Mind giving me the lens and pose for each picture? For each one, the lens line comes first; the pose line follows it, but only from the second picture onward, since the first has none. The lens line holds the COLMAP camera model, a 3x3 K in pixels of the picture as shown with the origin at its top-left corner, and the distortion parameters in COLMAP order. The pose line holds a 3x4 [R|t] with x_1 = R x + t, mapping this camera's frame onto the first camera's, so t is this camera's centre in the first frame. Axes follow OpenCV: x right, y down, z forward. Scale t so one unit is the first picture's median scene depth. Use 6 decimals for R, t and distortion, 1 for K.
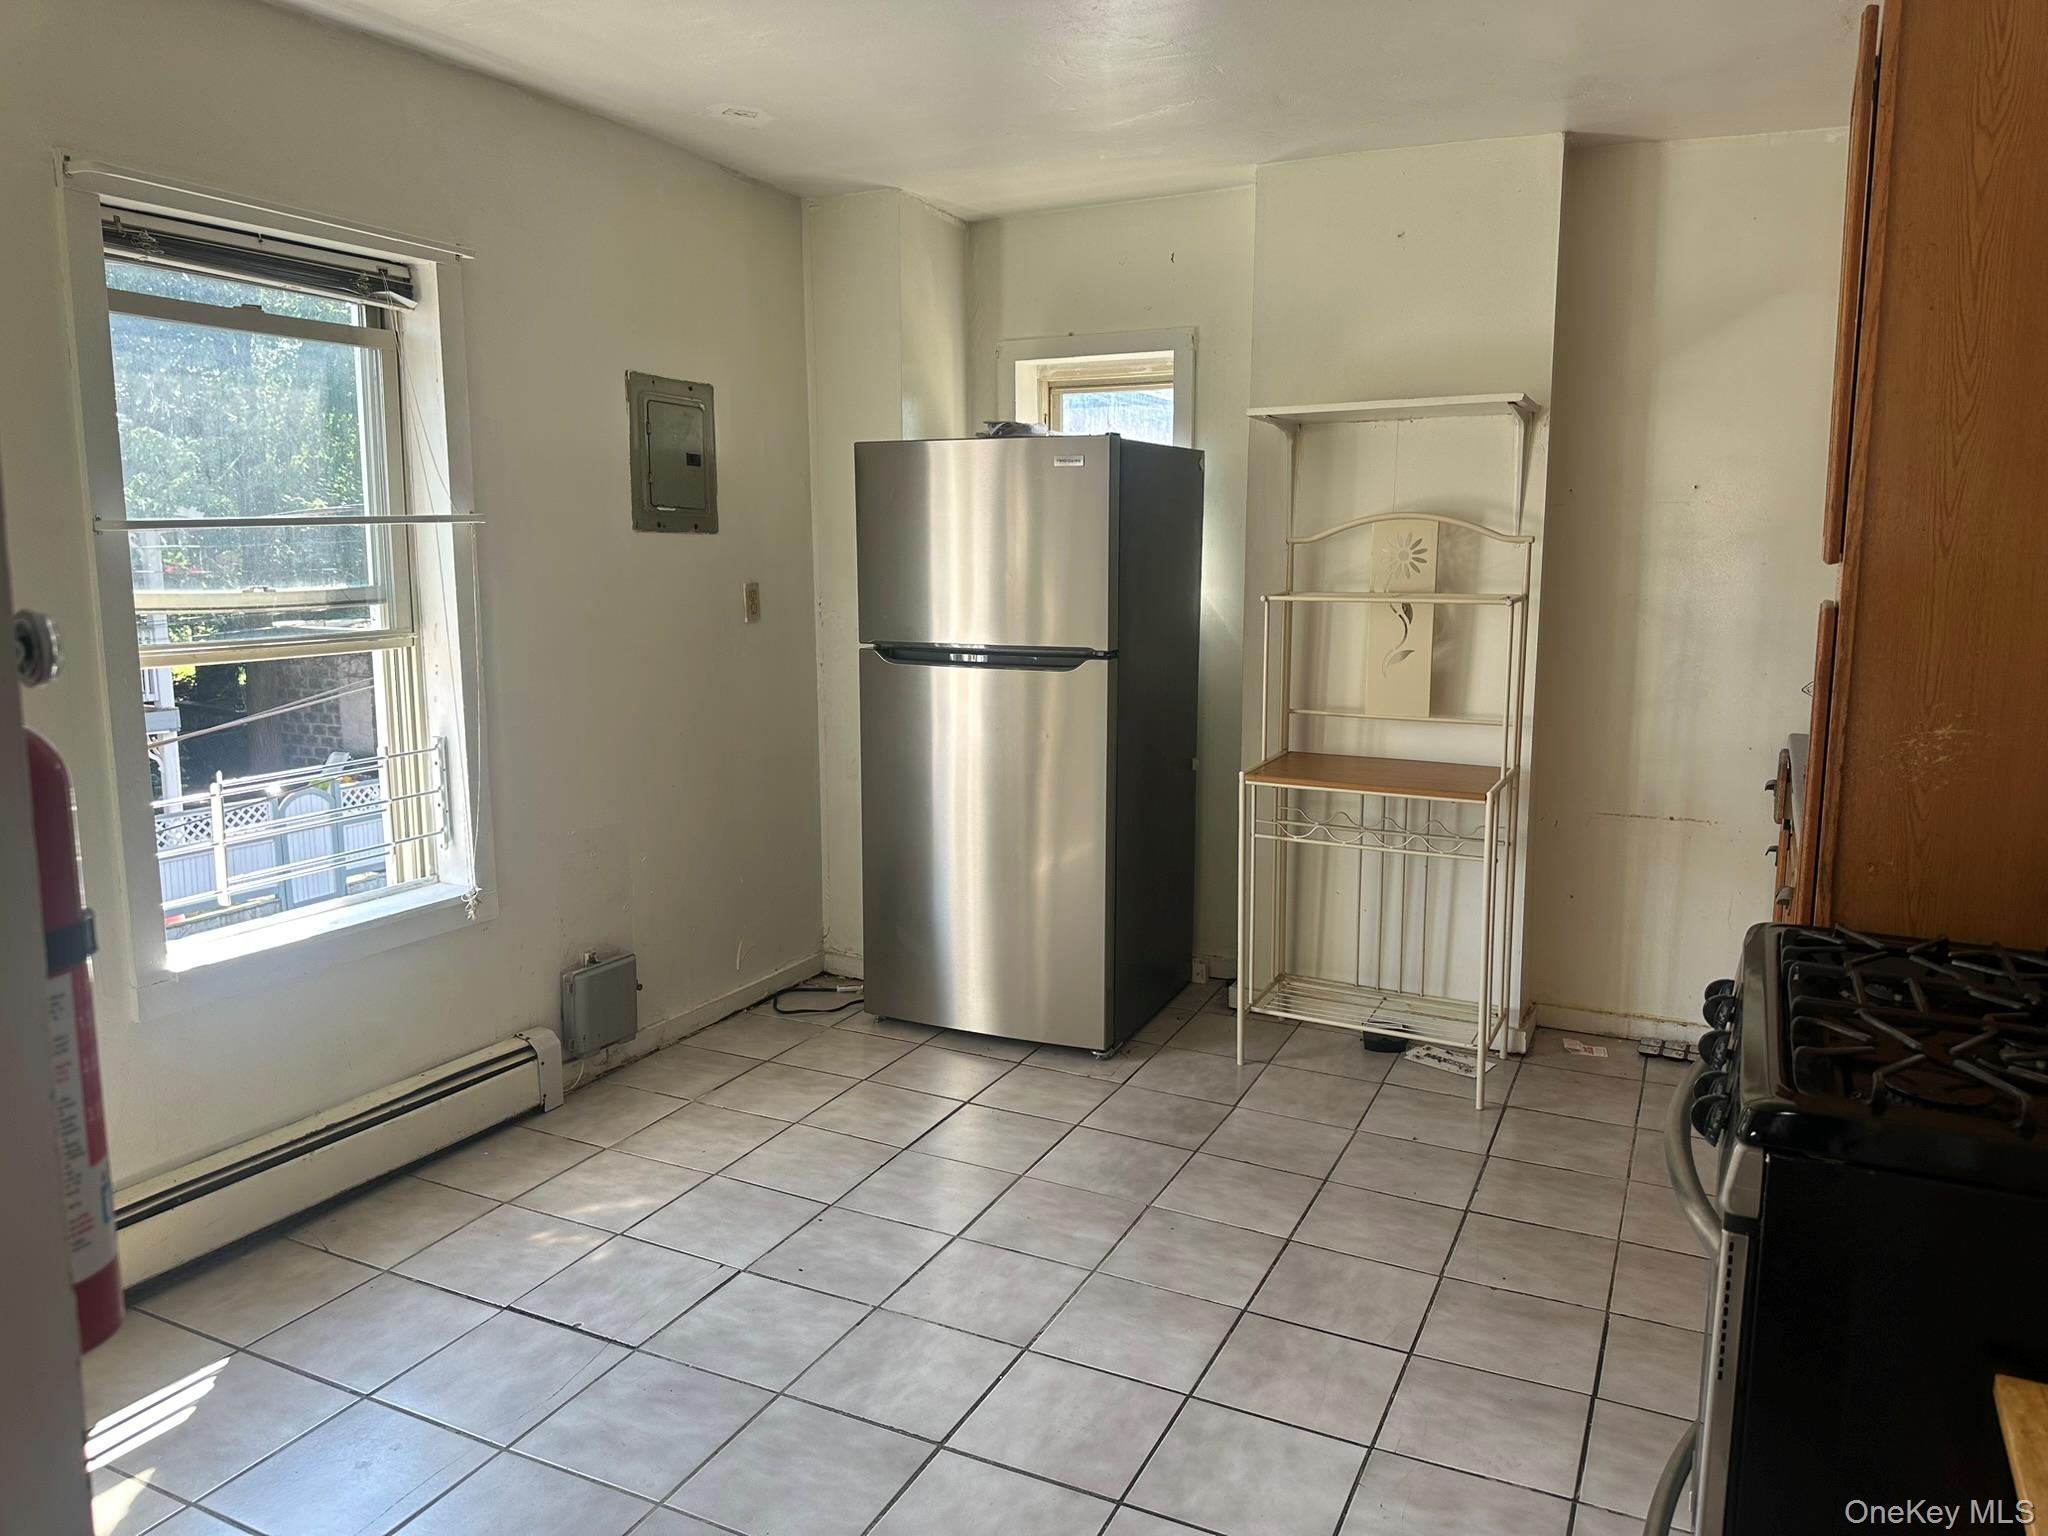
lens RADIAL K [[1479.1, 0, 1034.9], [0, 1479.1, 754.0], [0, 0, 1]] dist [0.081743, -0.088473]
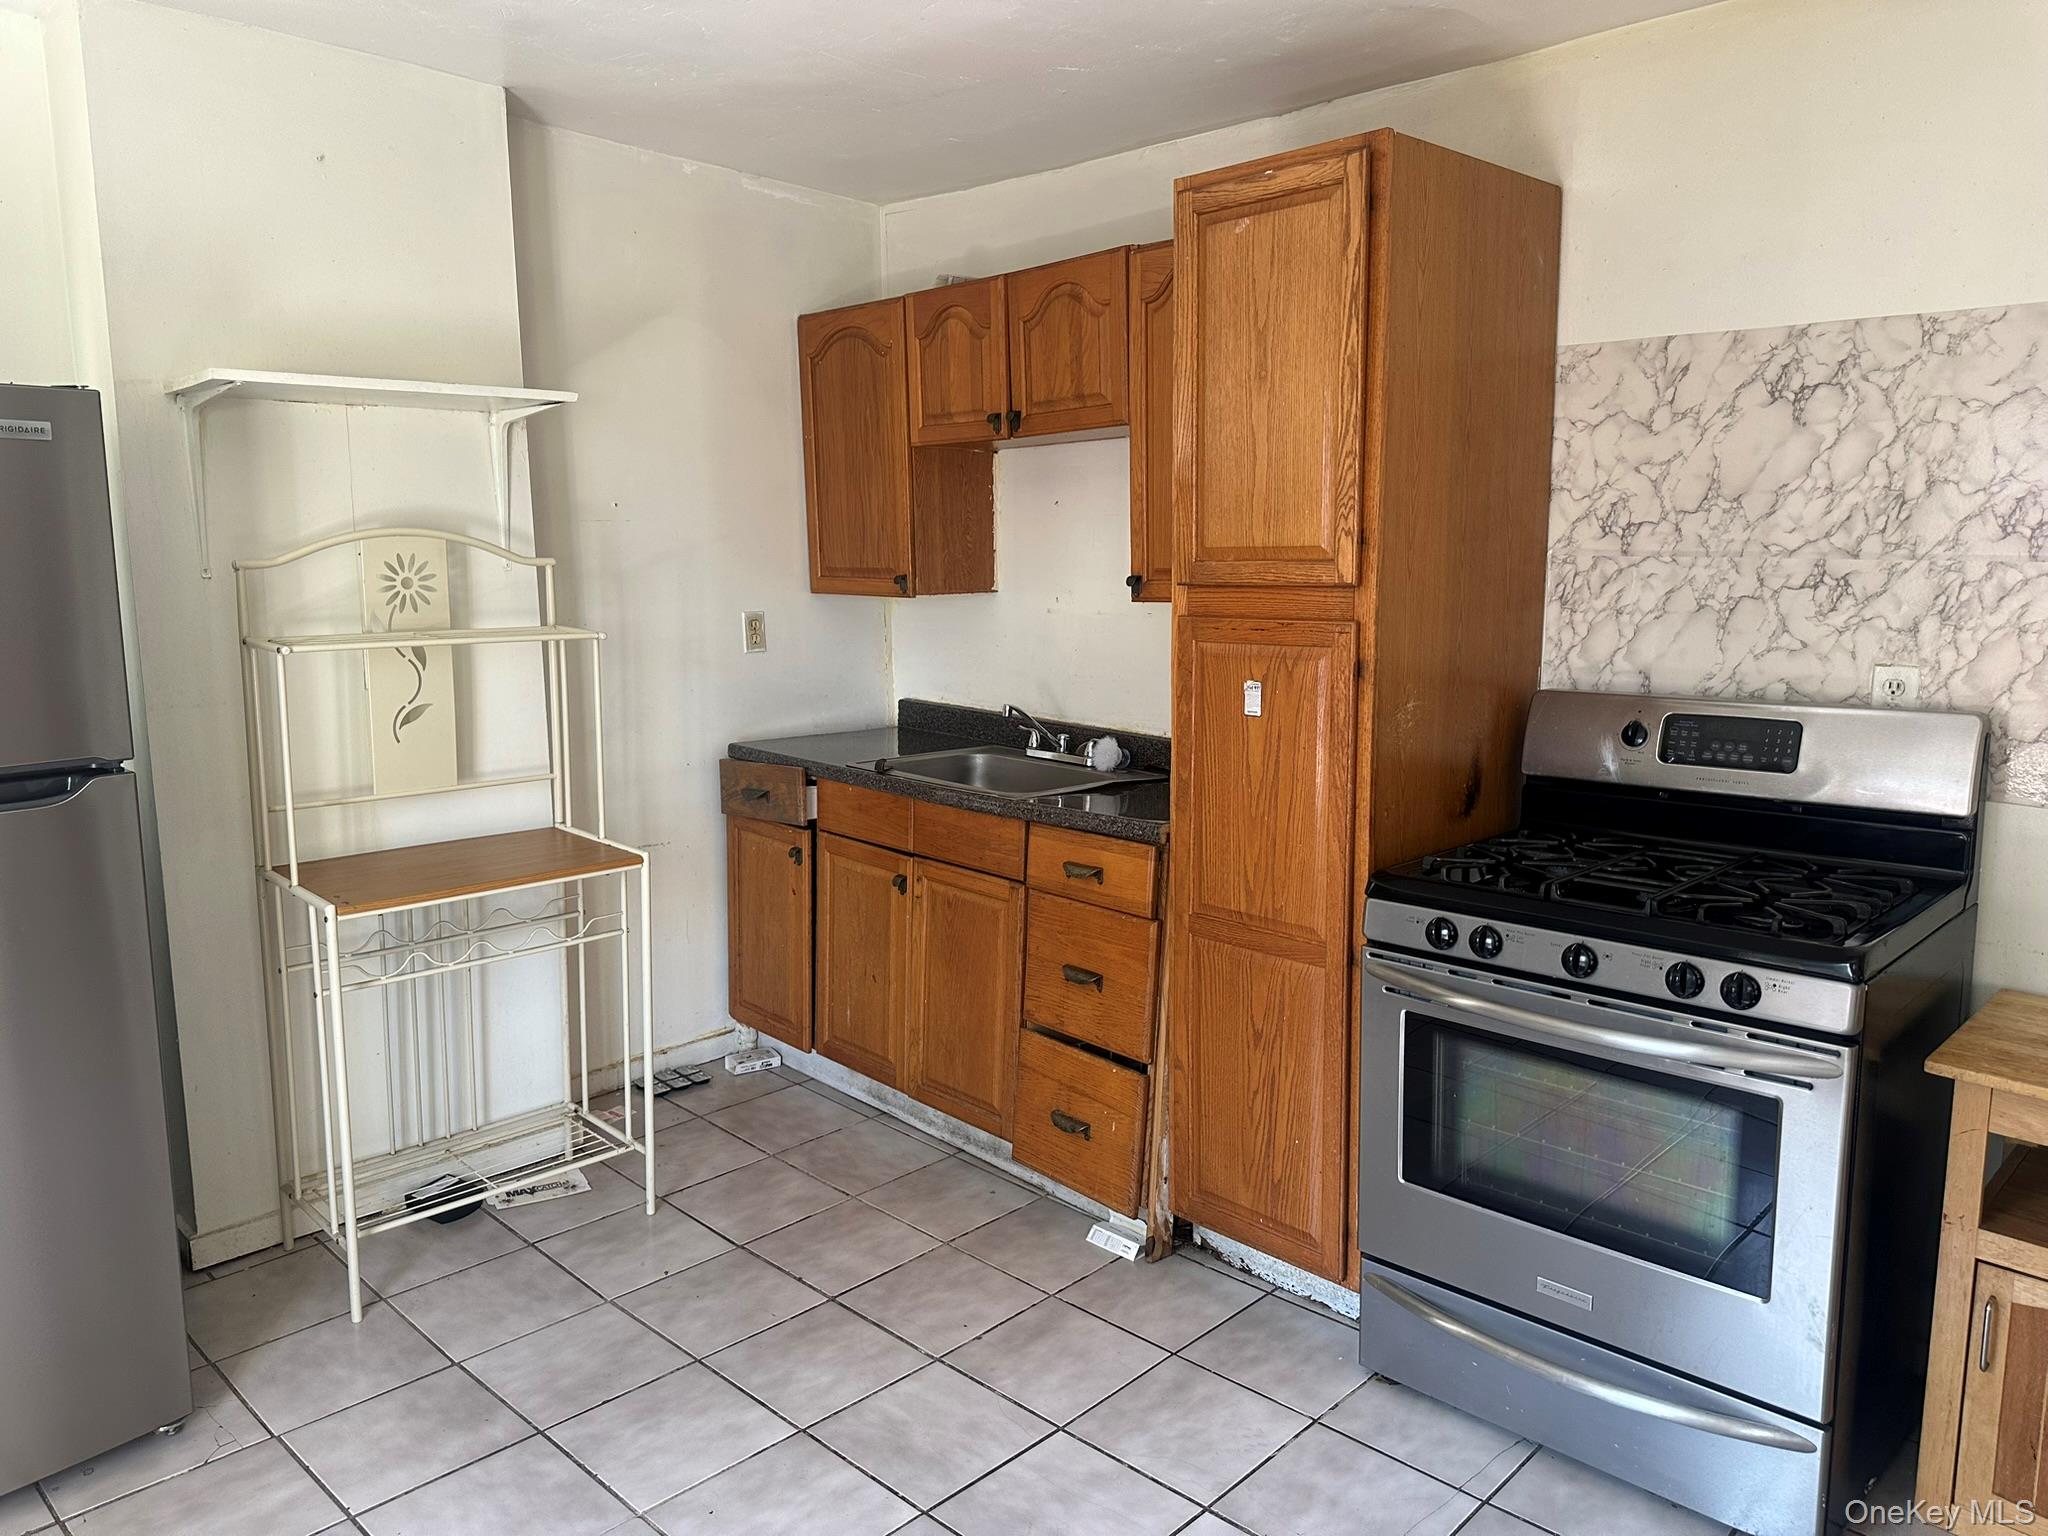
lens RADIAL K [[1479.1, 0, 1034.9], [0, 1479.1, 754.0], [0, 0, 1]] dist [0.081743, -0.088473]
pose [[0.297351, -0.141335, 0.944249, -0.464162], [0.140490, 0.984694, 0.103148, -0.093937], [-0.944375, 0.101986, 0.312656, 0.534869]]
